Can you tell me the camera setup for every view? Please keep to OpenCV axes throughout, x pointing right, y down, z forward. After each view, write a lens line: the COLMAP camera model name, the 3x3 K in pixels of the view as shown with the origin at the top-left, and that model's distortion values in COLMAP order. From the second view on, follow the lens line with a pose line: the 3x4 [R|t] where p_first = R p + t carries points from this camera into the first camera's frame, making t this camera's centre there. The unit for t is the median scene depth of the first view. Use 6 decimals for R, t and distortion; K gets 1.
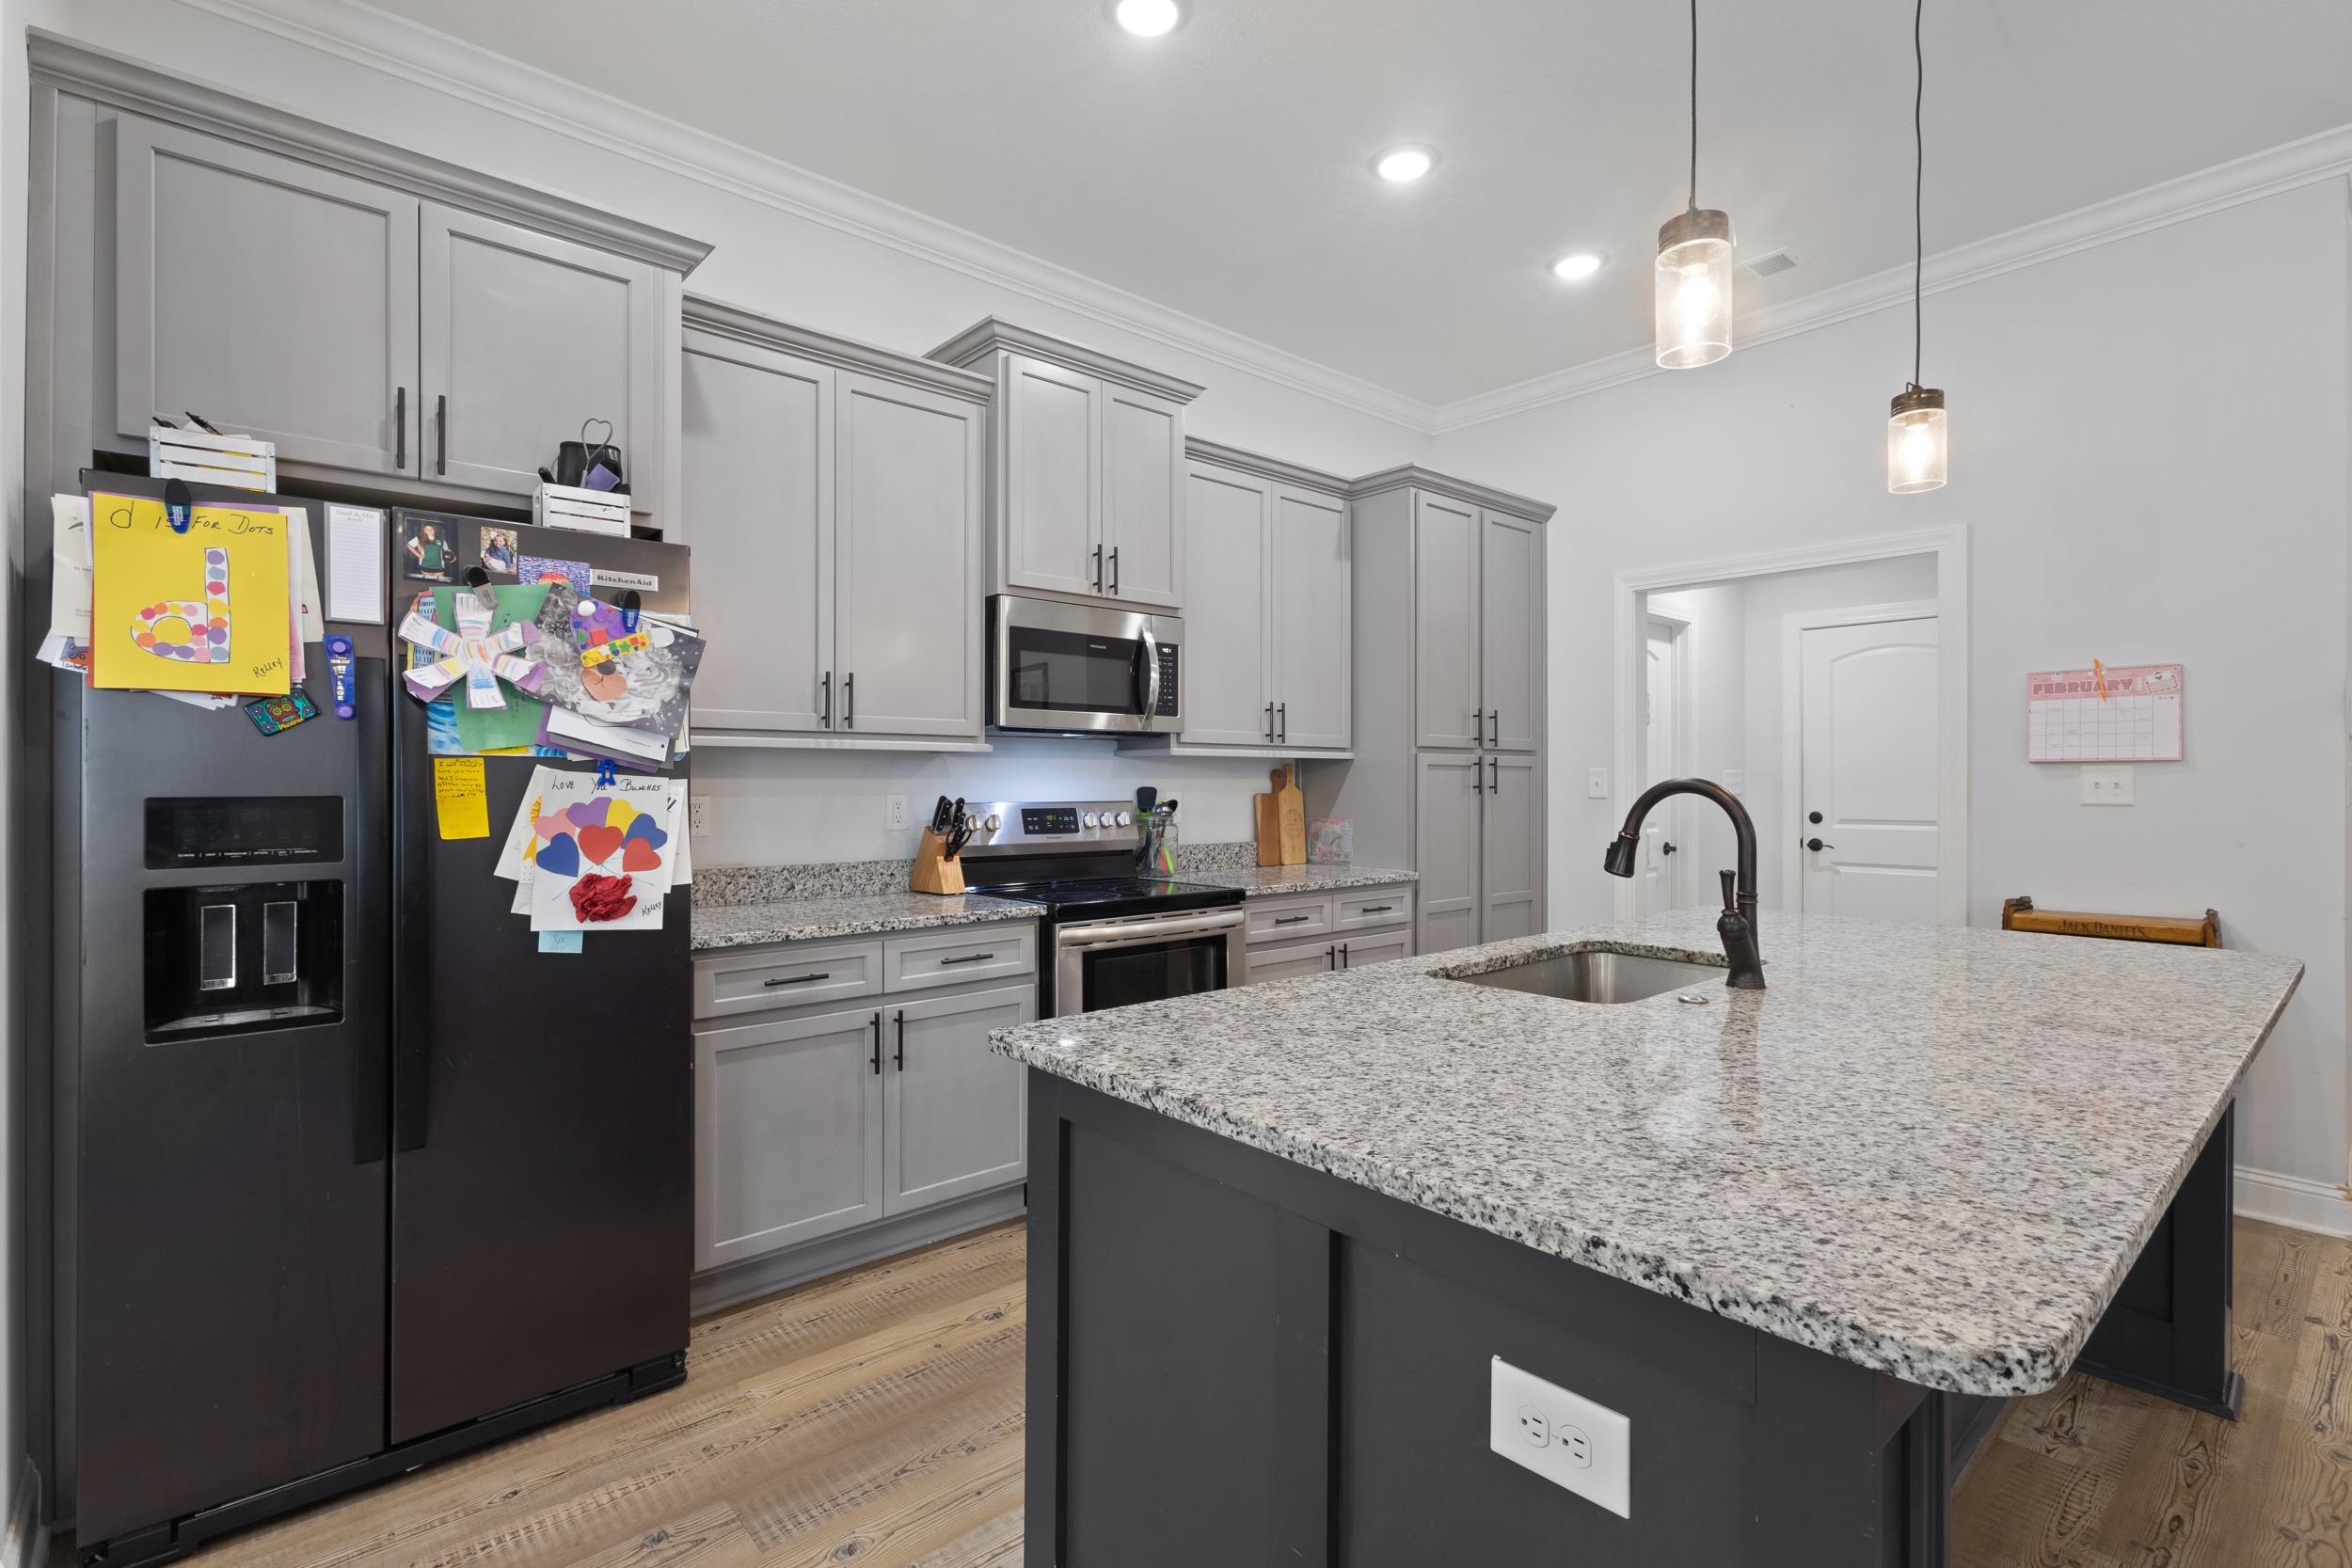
lens RADIAL K [[1084.5, 0, 1177.5], [0, 1084.5, 778.1], [0, 0, 1]] dist [-0.010157, 0.002643]
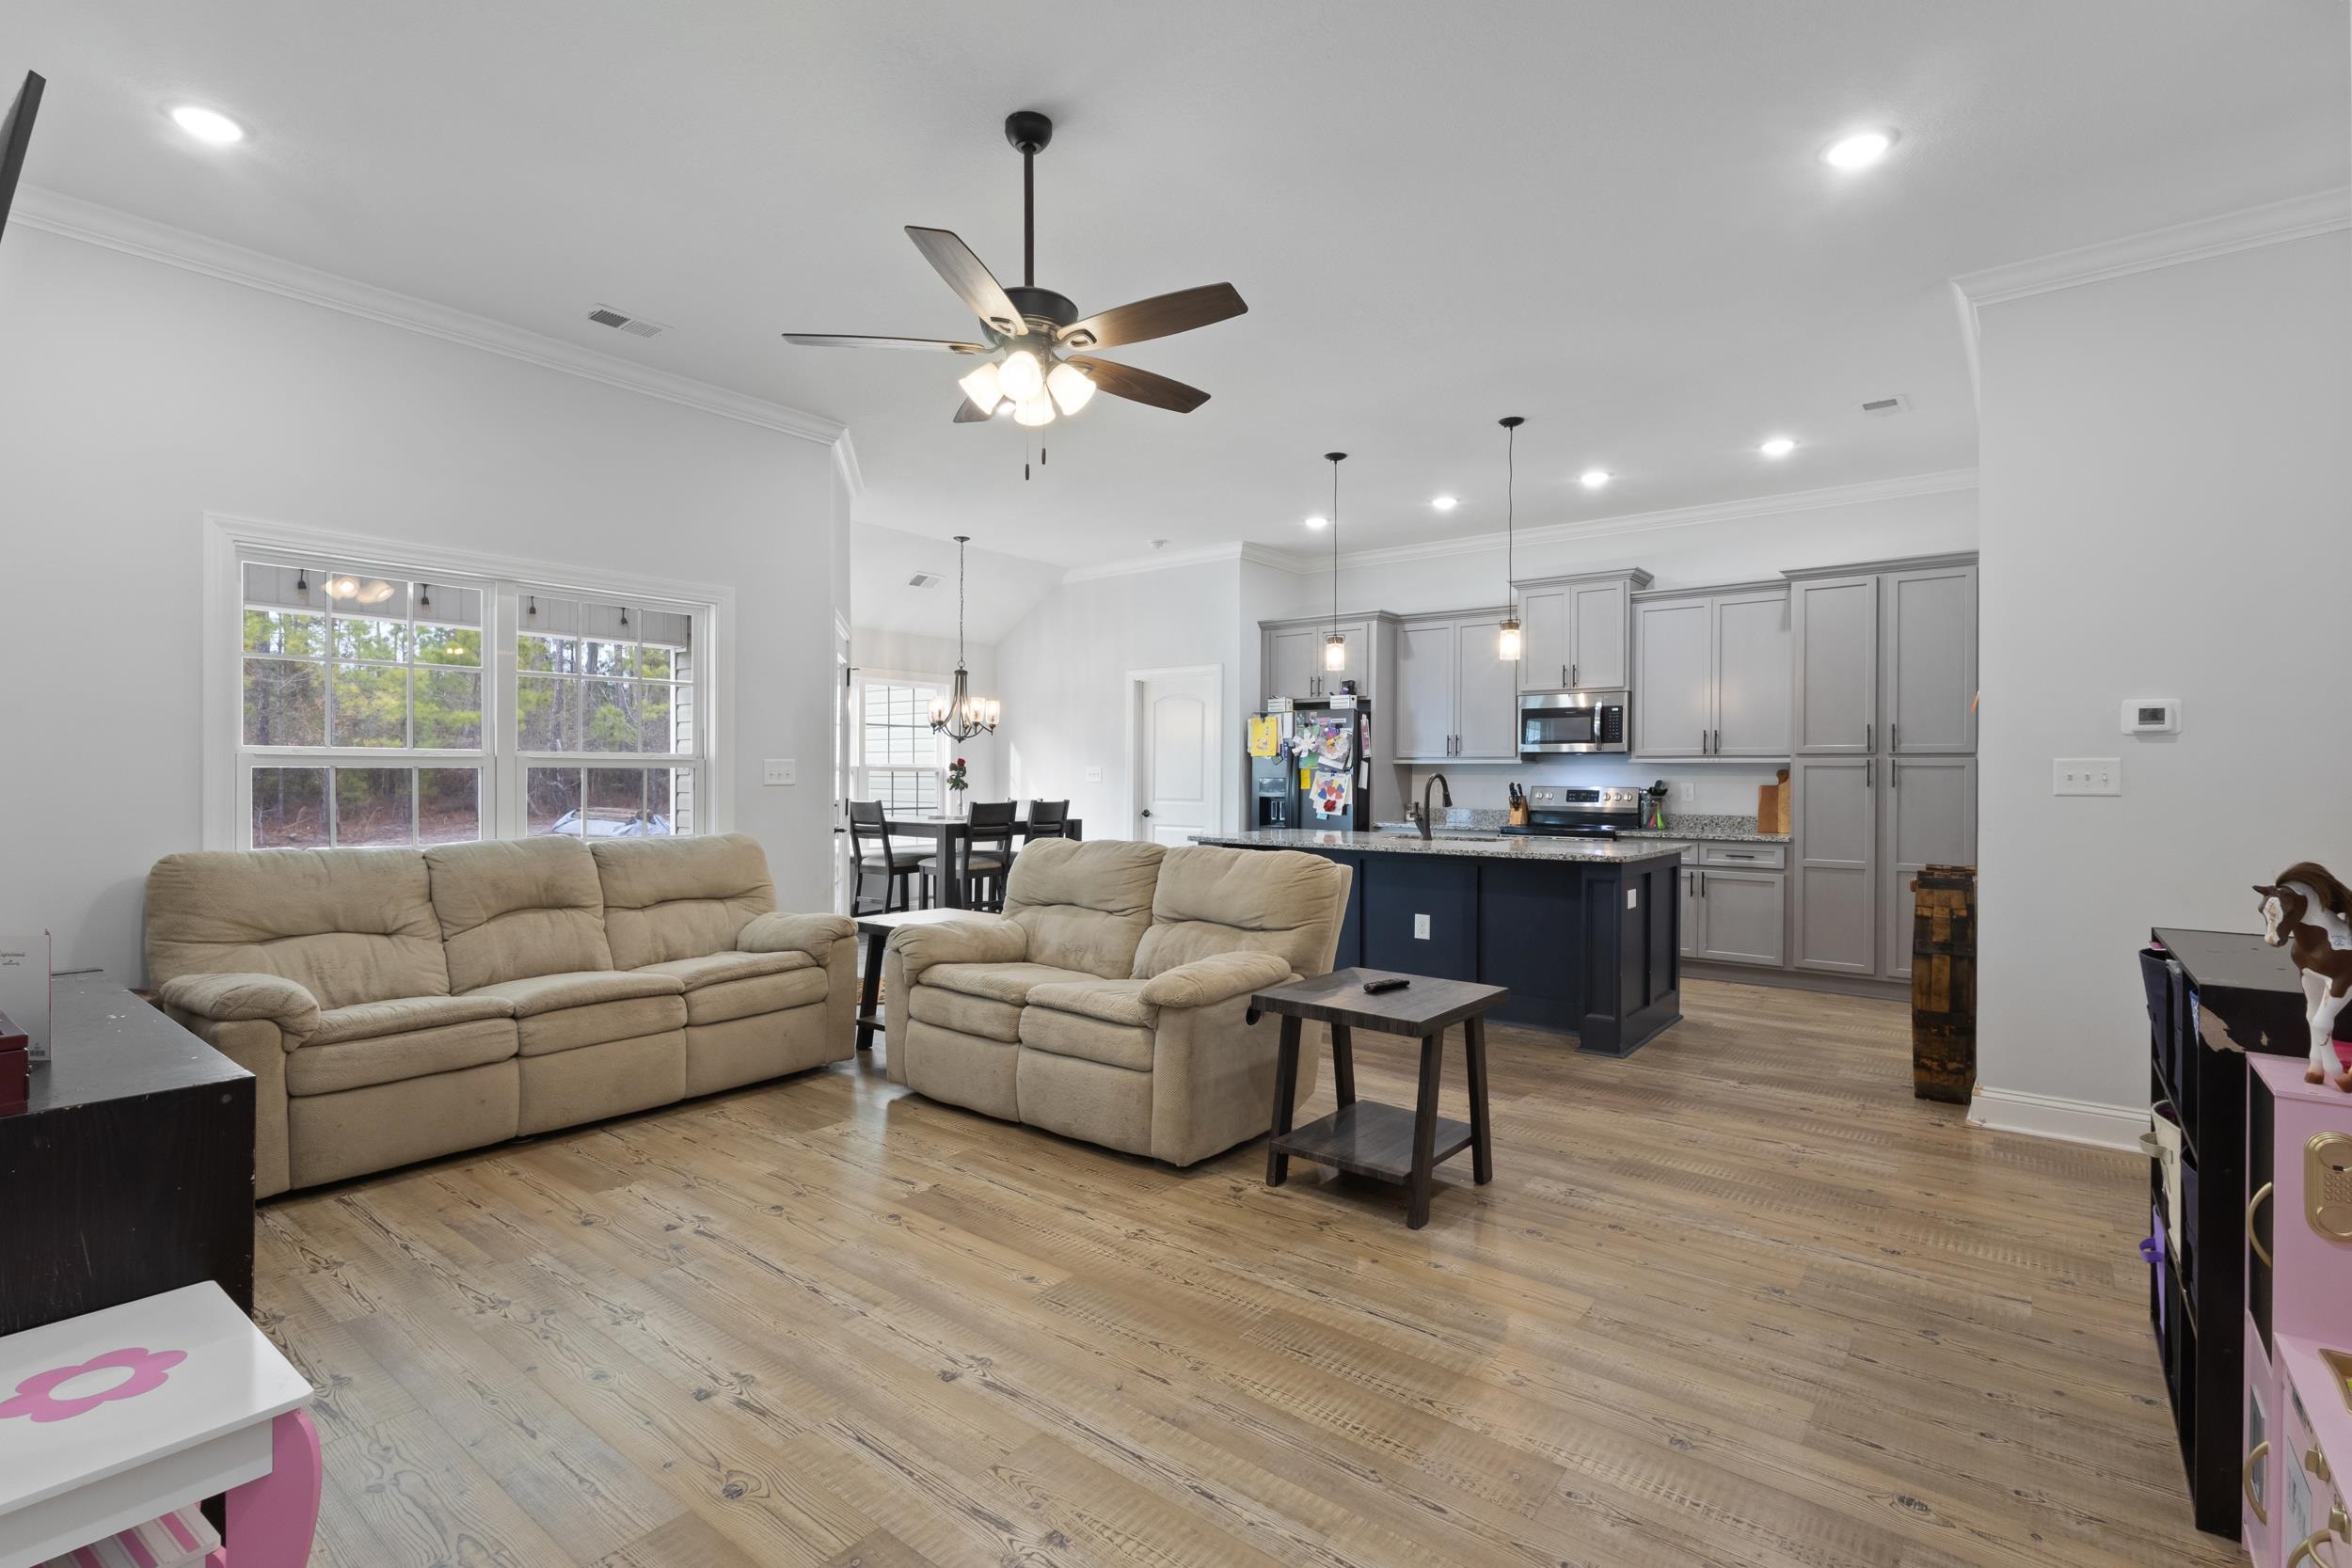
lens RADIAL K [[1084.5, 0, 1180.4], [0, 1084.5, 783.0], [0, 0, 1]] dist [-0.010157, 0.002643]
pose [[0.183907, 0.004610, -0.982933, 3.090627], [-0.004876, 0.999981, 0.003778, 0.019492], [0.982932, 0.004098, 0.183926, -0.216767]]
